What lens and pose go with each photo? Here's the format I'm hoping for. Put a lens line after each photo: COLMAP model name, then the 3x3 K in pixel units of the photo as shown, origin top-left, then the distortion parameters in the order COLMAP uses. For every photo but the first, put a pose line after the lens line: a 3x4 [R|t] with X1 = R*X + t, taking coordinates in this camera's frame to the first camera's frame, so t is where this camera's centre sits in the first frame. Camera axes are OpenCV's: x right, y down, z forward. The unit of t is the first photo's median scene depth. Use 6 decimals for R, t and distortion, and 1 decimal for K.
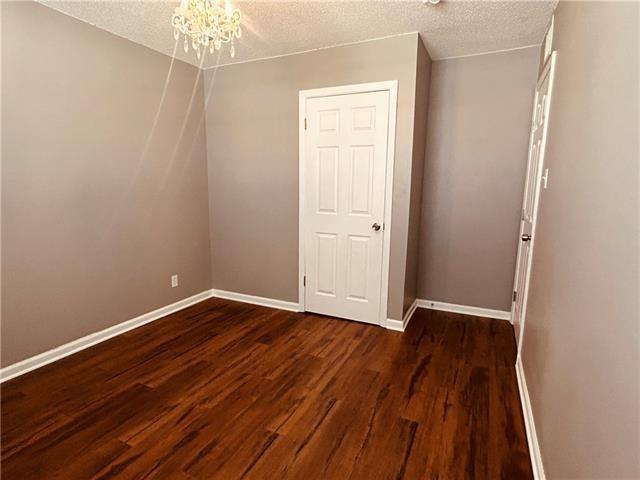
lens RADIAL K [[346.8, 0, 318.3], [0, 346.8, 238.5], [0, 0, 1]] dist [-0.005353, 0.000805]
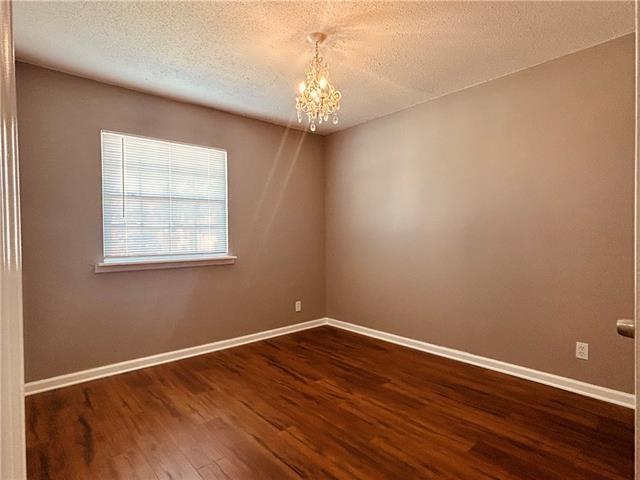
lens RADIAL K [[346.8, 0, 316.4], [0, 346.8, 239.6], [0, 0, 1]] dist [-0.005353, 0.000805]
pose [[-0.390501, 0.006932, -0.920577, 0.660353], [-0.140365, 0.987832, 0.066980, -0.107719], [0.909839, 0.155372, -0.384776, 1.084896]]
